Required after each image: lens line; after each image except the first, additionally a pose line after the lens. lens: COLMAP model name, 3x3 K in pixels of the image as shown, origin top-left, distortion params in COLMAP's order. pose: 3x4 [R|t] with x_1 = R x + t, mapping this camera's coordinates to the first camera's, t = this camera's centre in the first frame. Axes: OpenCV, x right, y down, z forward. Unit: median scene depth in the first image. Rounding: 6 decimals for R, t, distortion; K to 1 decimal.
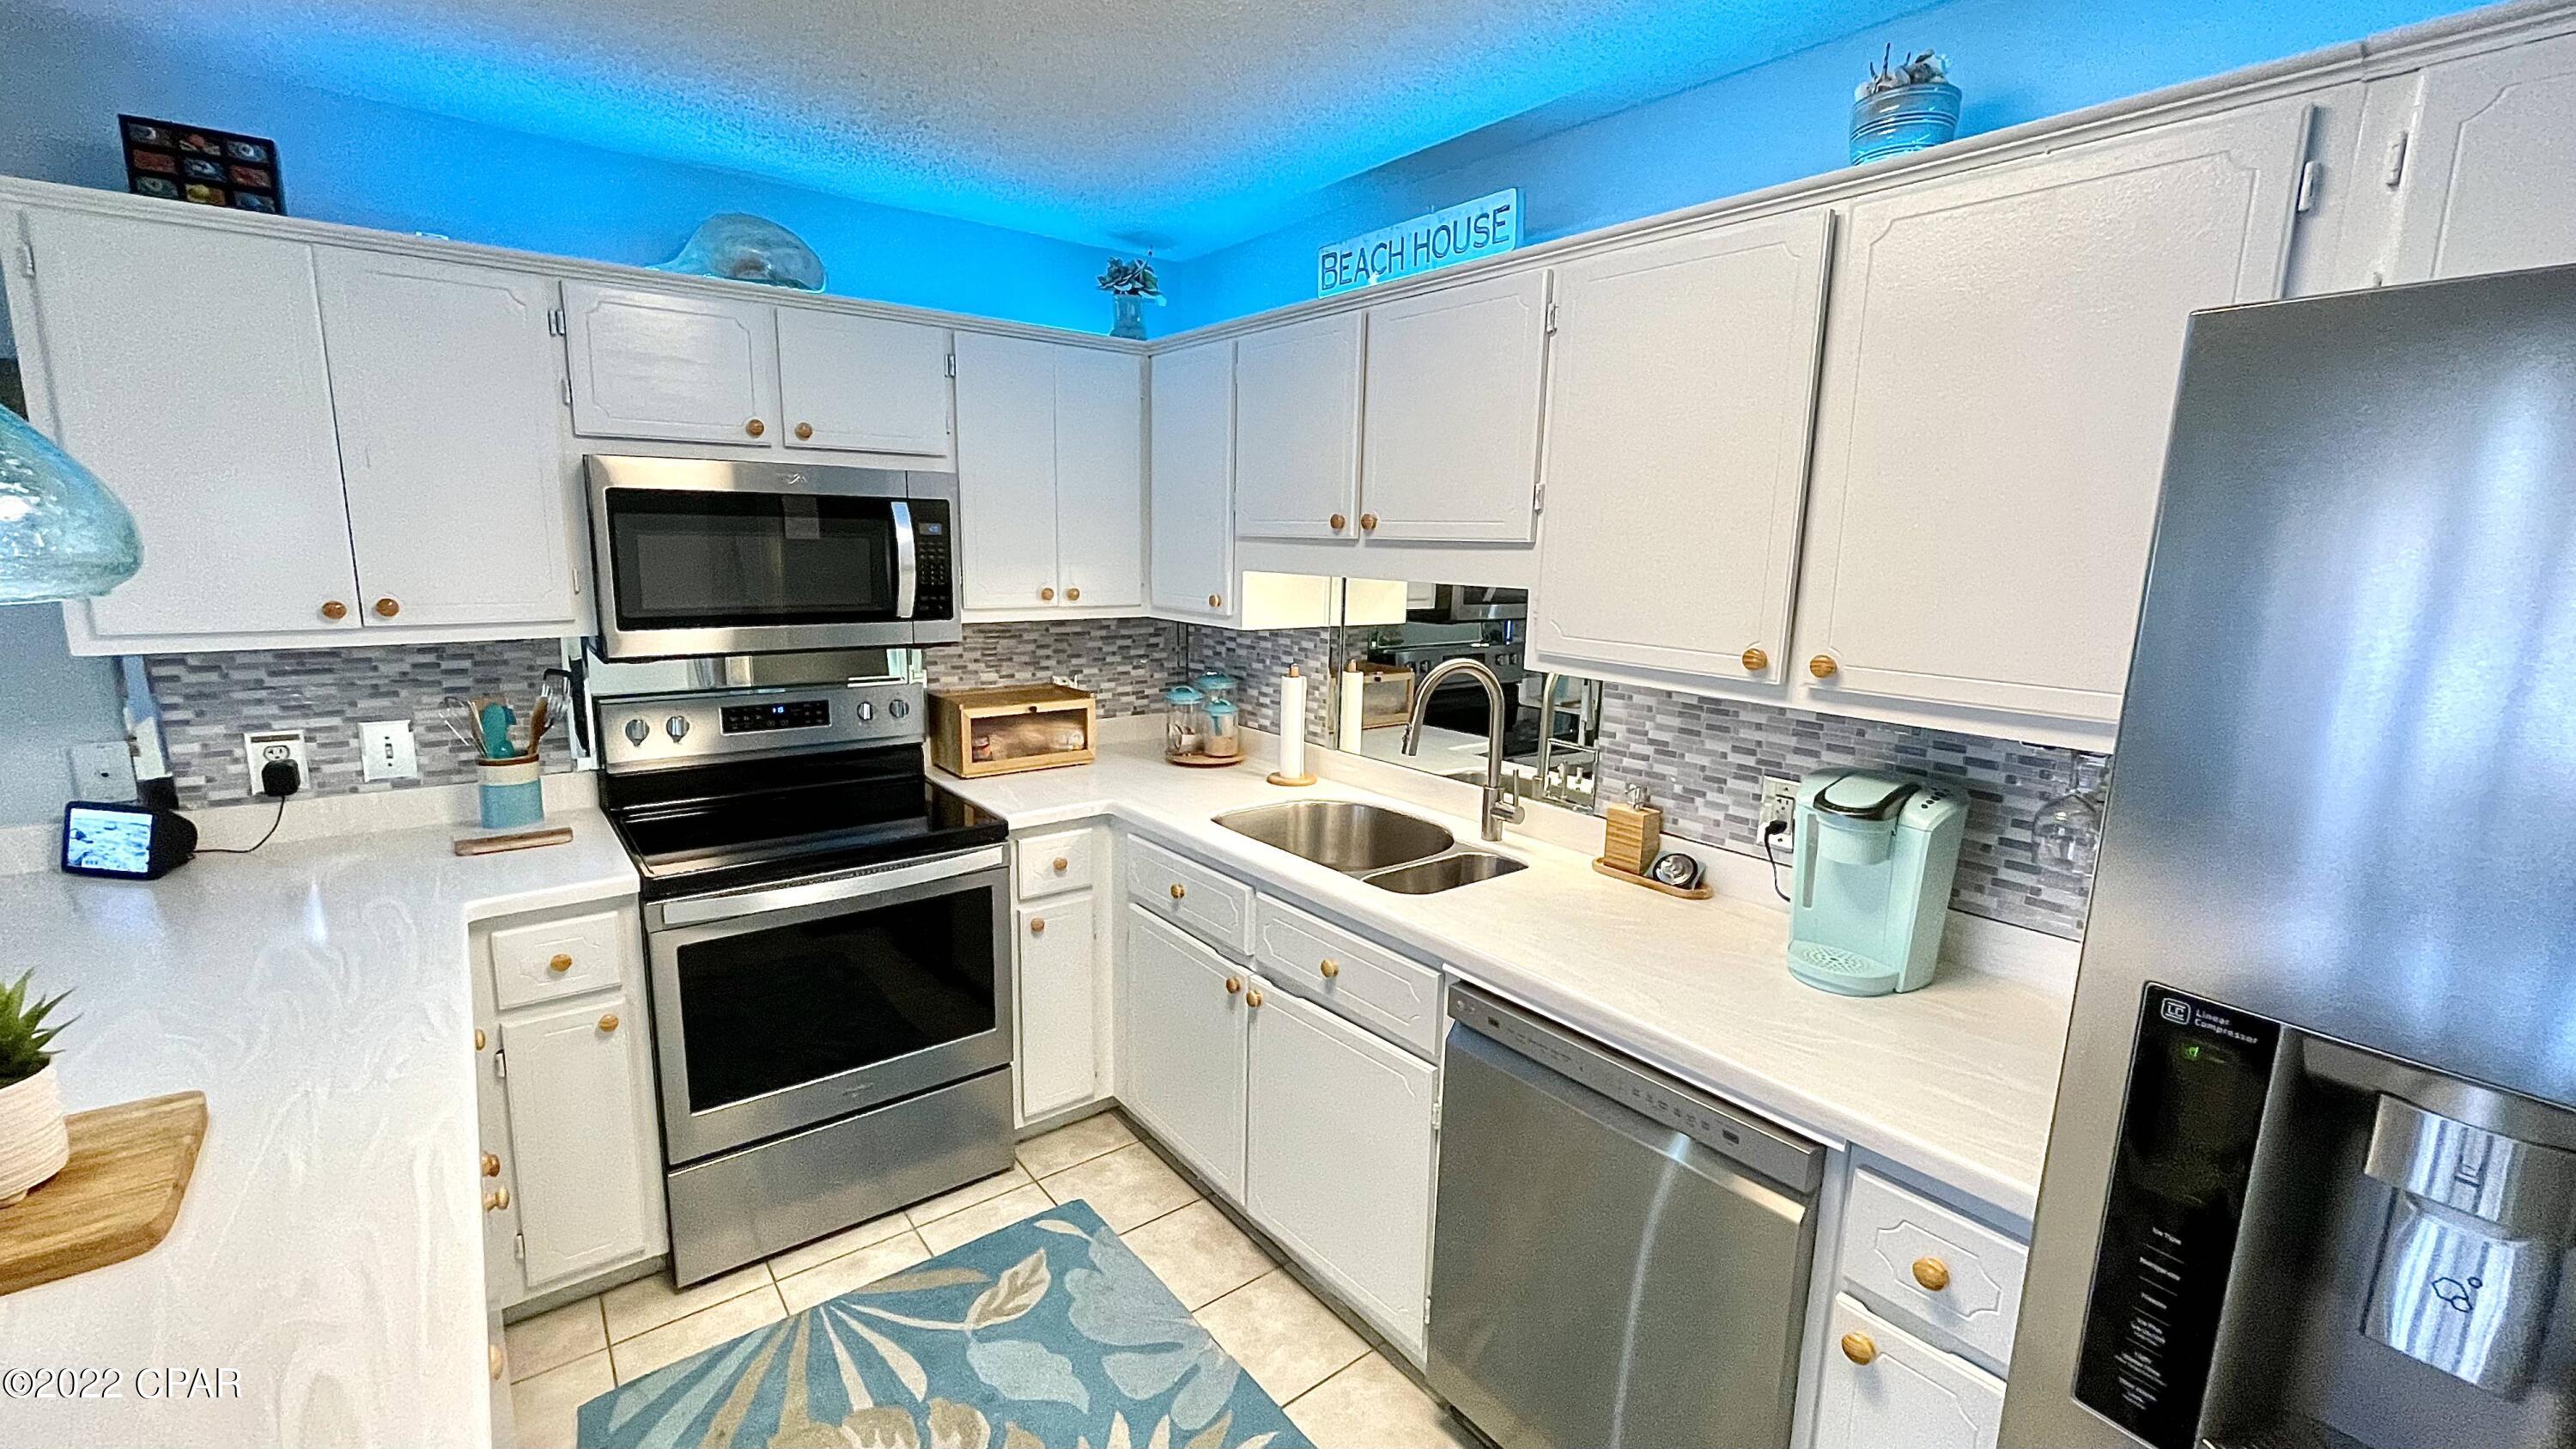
lens RADIAL K [[1040.2, 0, 1272.8], [0, 1040.2, 718.3], [0, 0, 1]] dist [-0.002073, 0.001930]
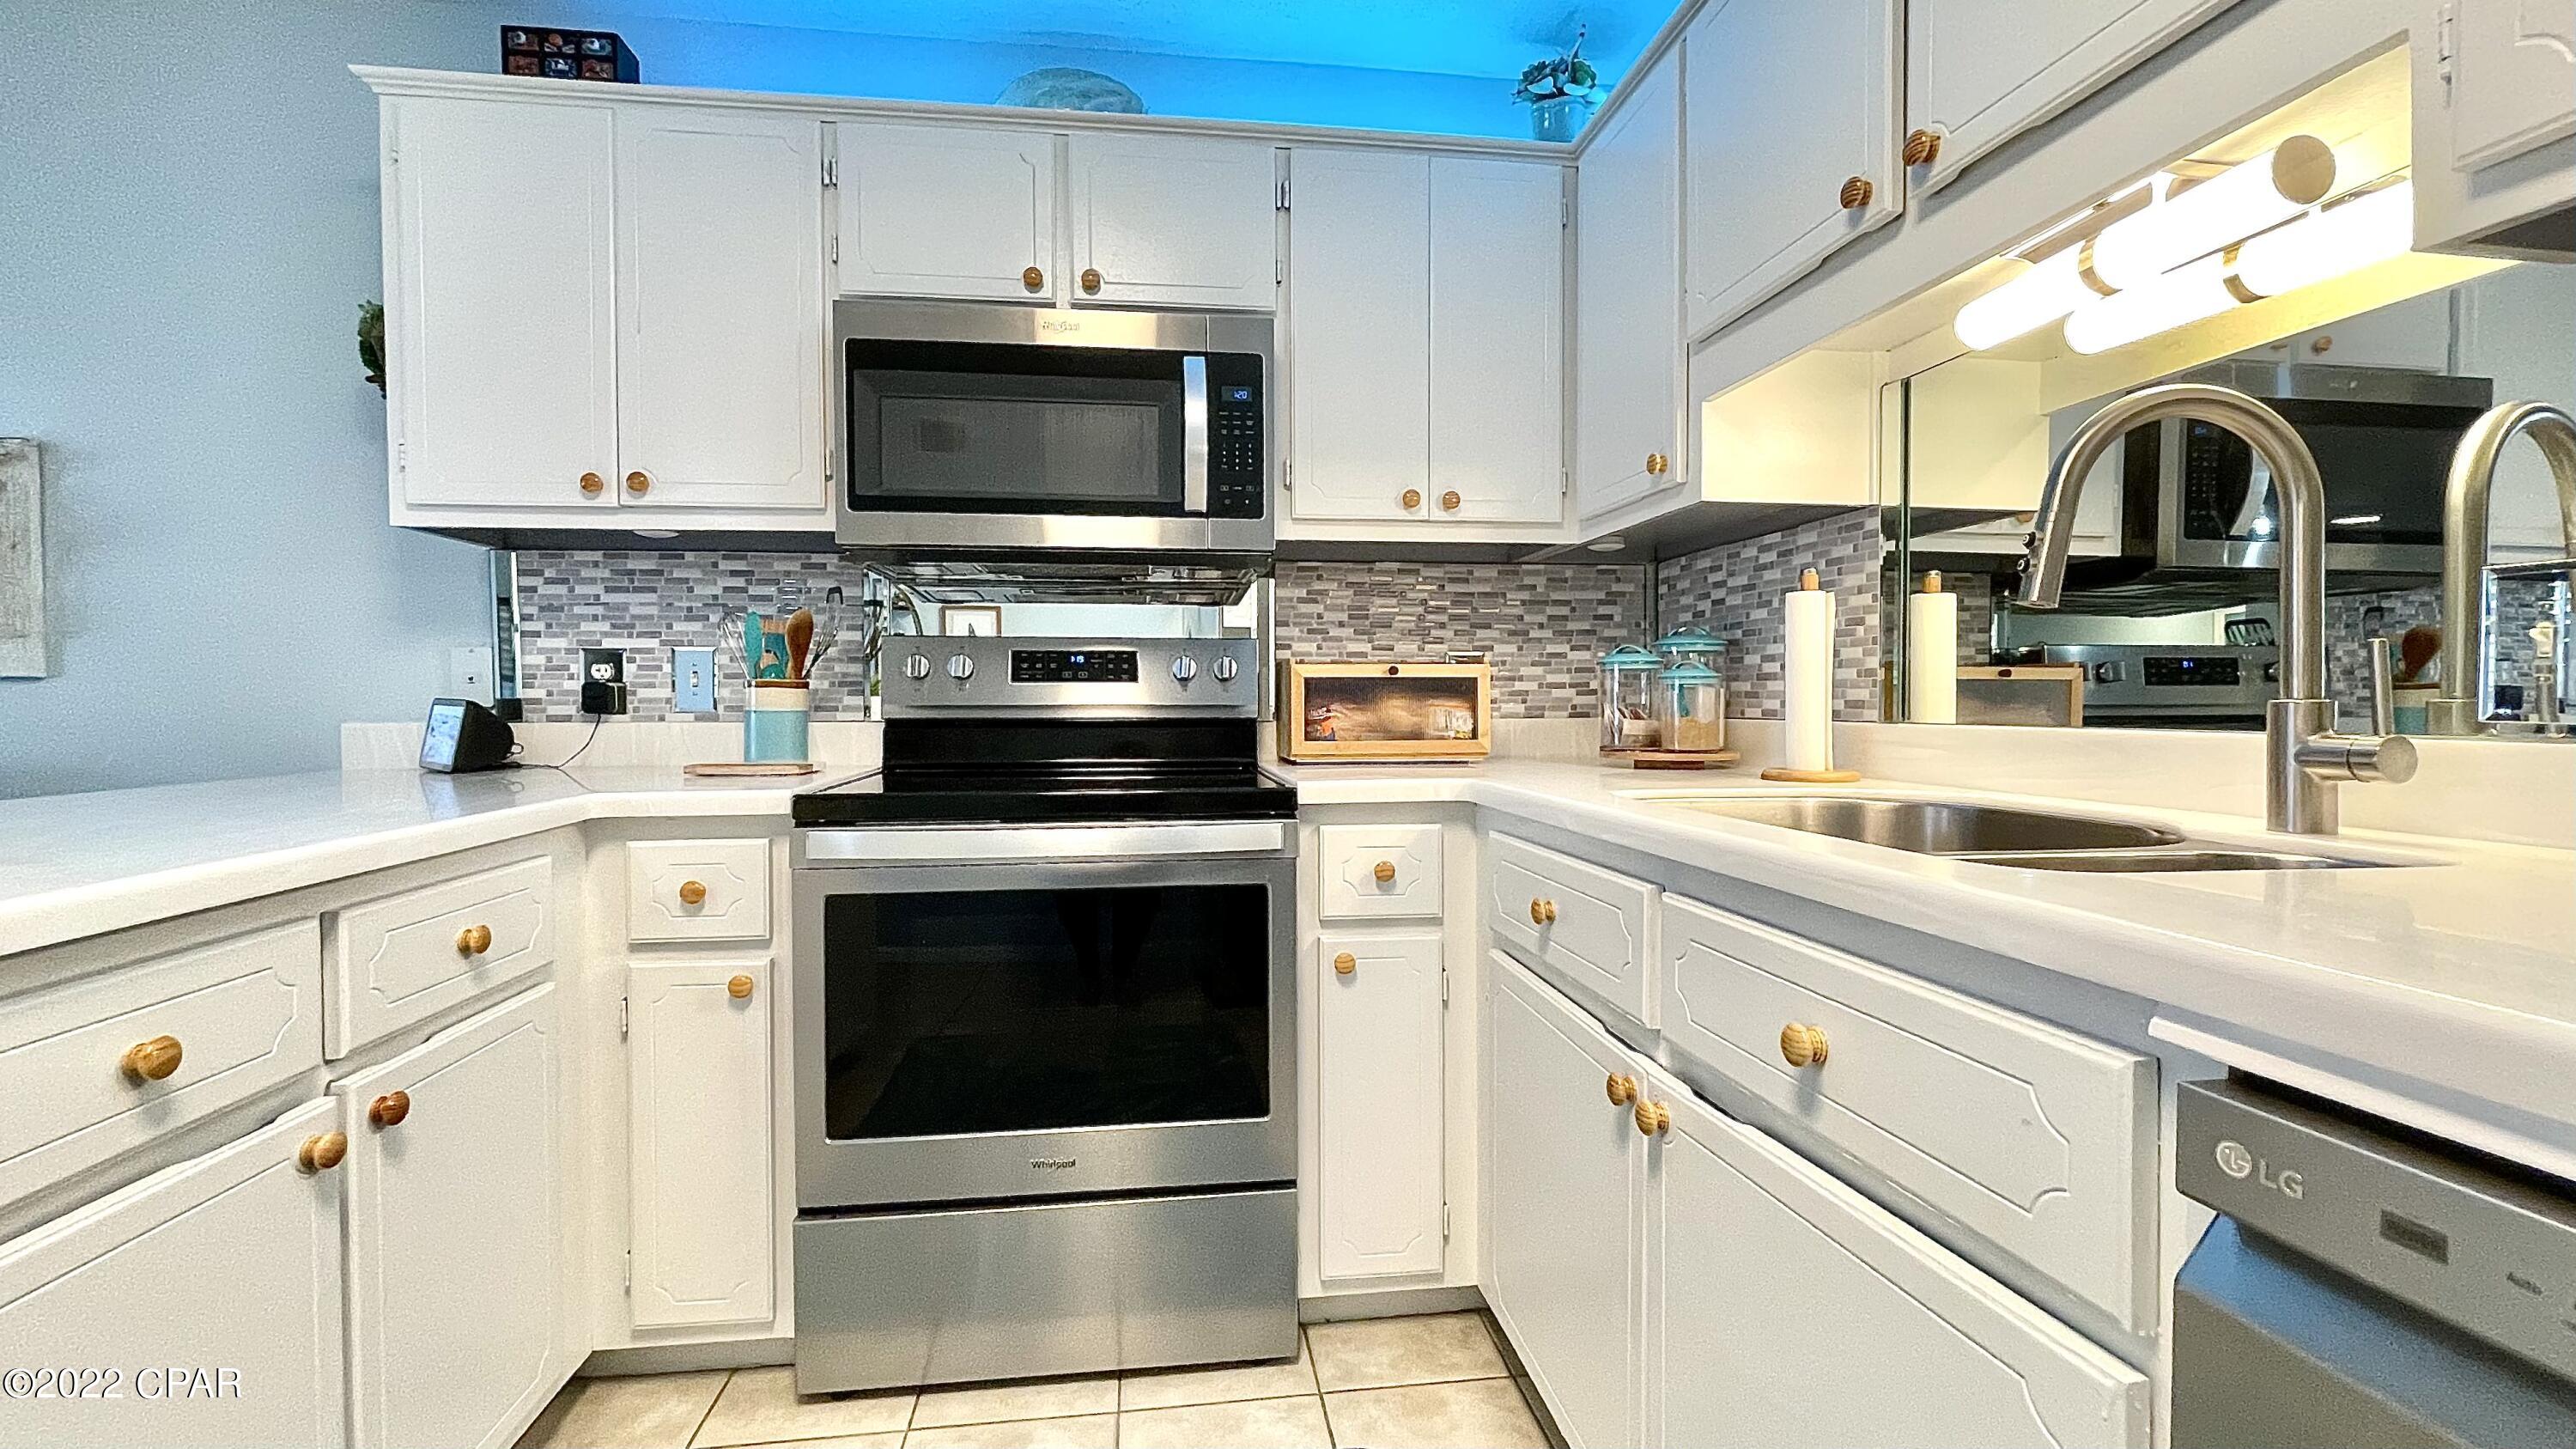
lens RADIAL K [[1040.2, 0, 1282.6], [0, 1040.2, 718.4], [0, 0, 1]] dist [-0.002073, 0.001930]
pose [[0.864619, -0.013200, -0.502255, 0.072931], [-0.065770, 0.988079, -0.139189, 0.159864], [0.498105, 0.153379, 0.853444, 0.464579]]
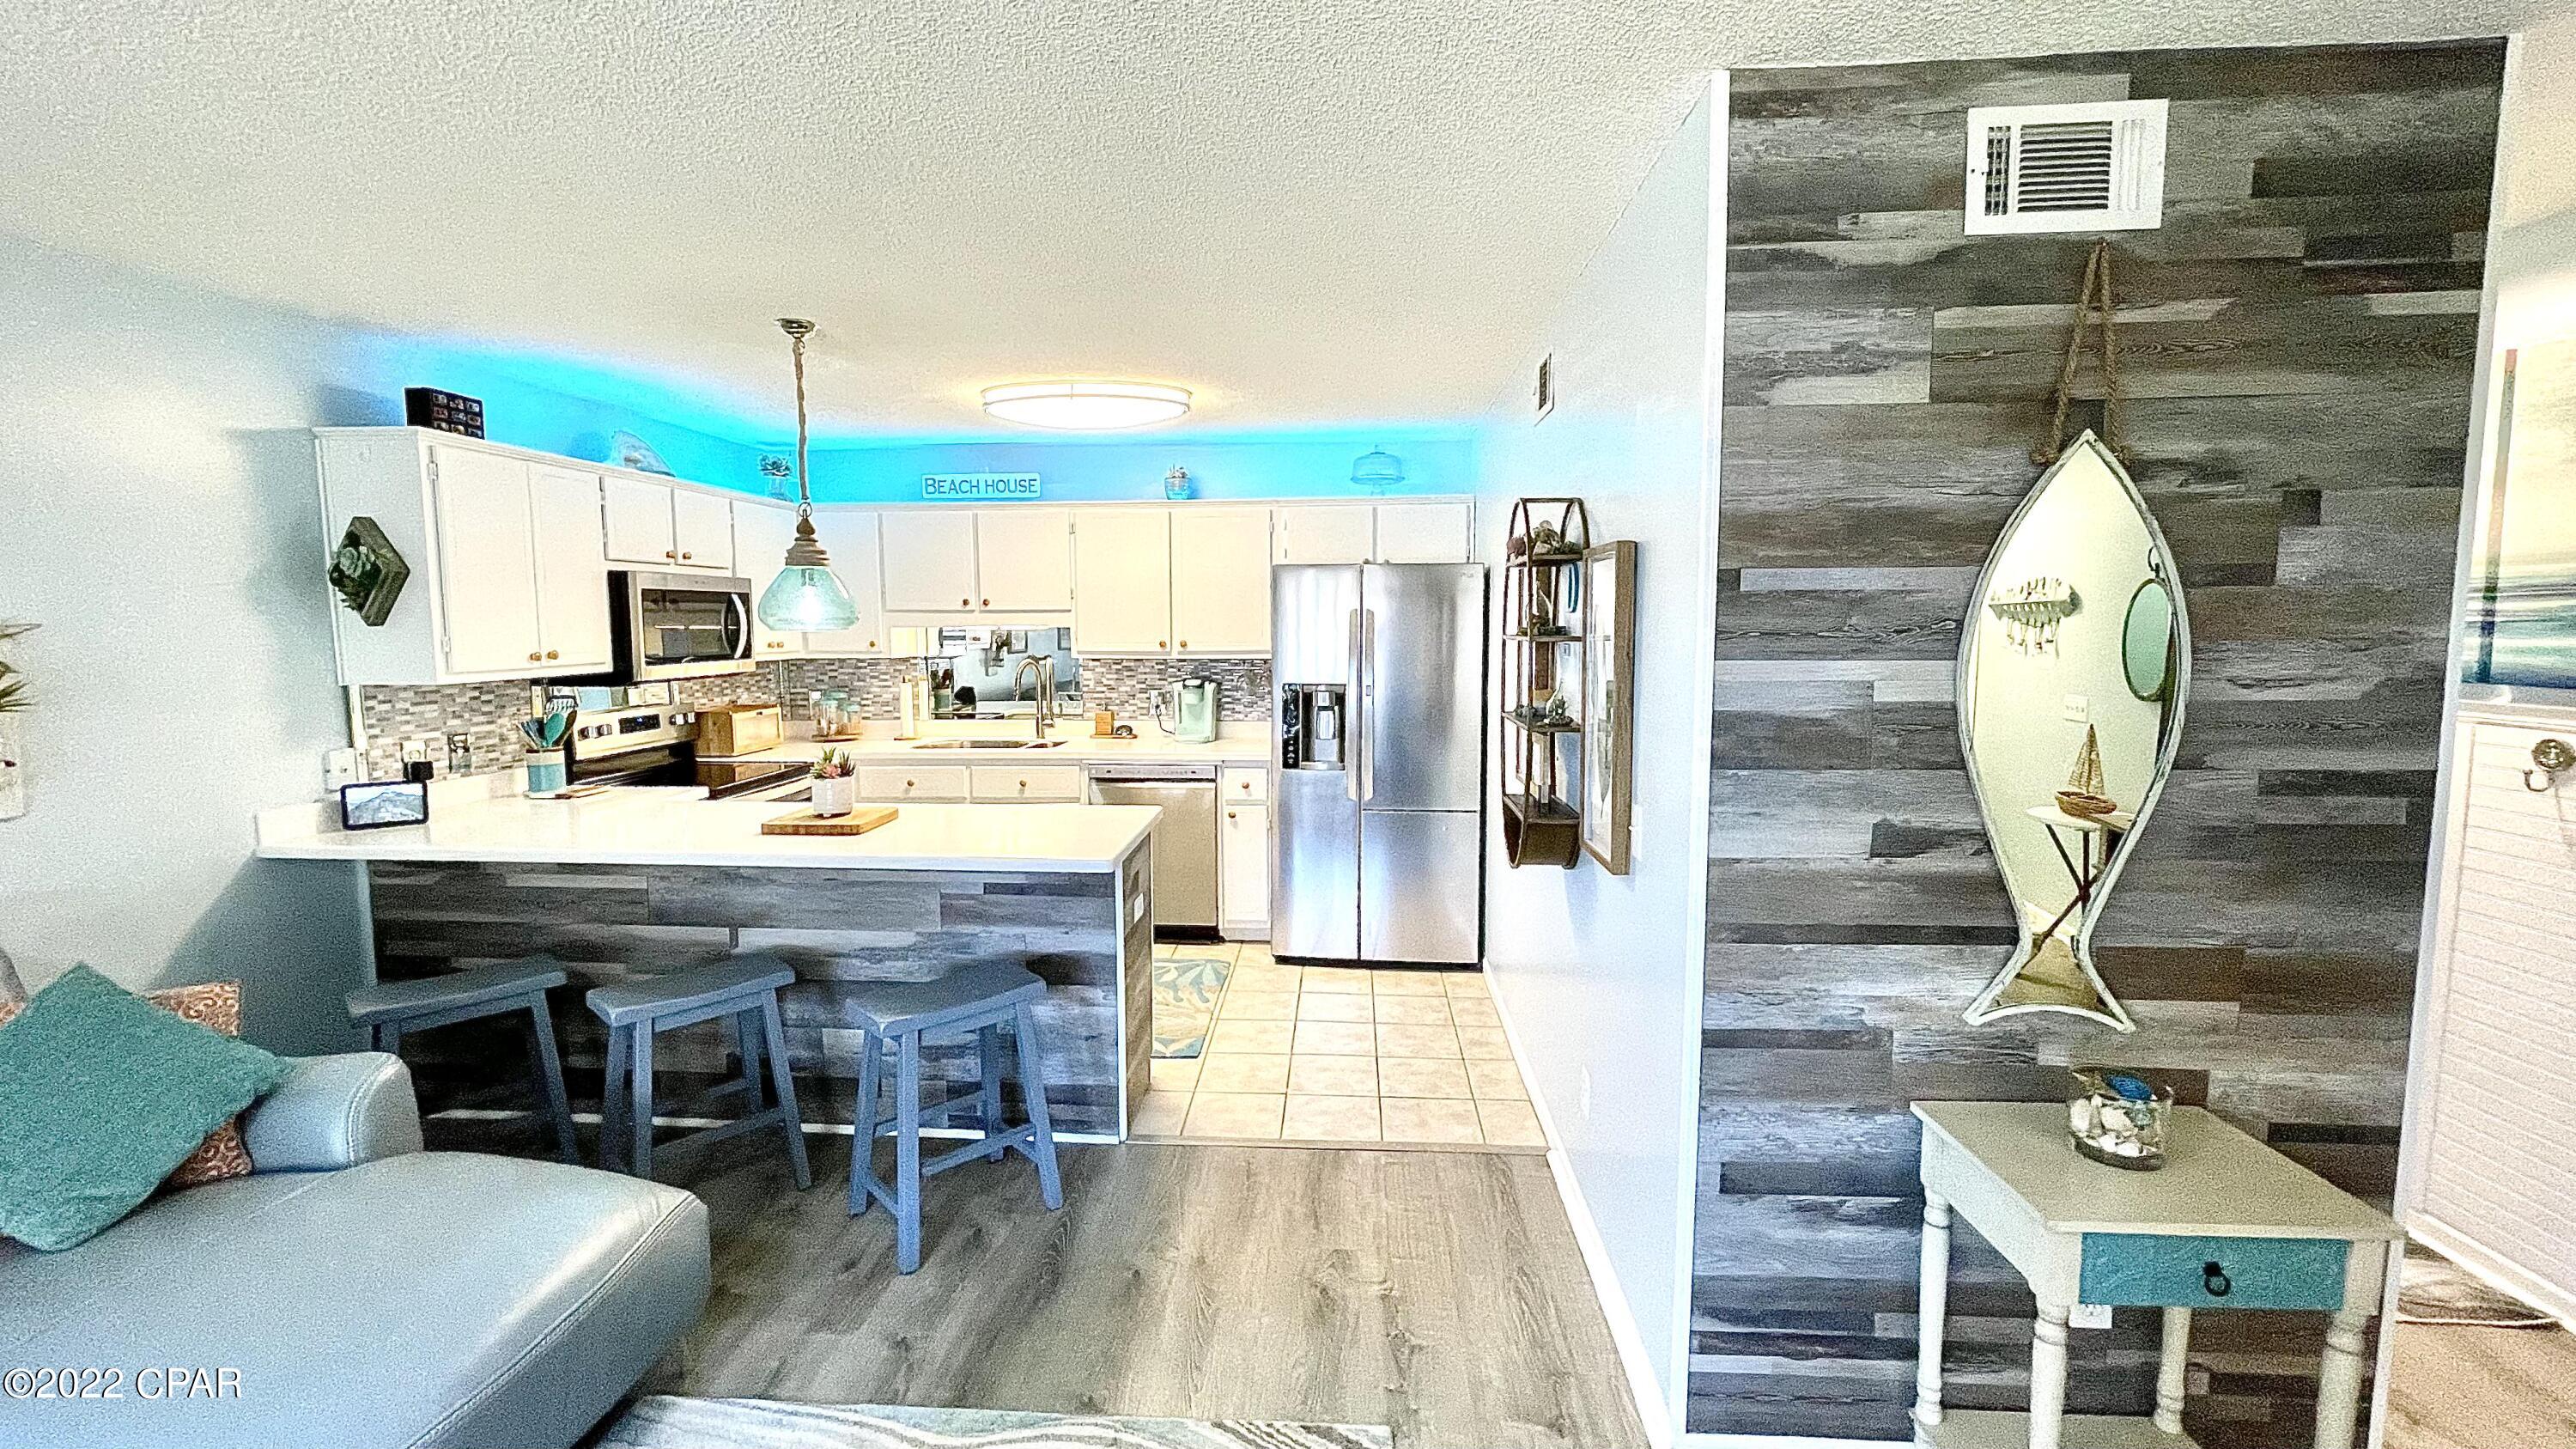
lens RADIAL K [[1040.2, 0, 1277.3], [0, 1040.2, 712.7], [0, 0, 1]] dist [-0.002073, 0.001930]
pose [[0.664215, -0.089743, 0.742135, -1.177762], [0.147219, 0.989029, -0.012163, 0.171068], [-0.732902, 0.117335, 0.670140, -0.957028]]
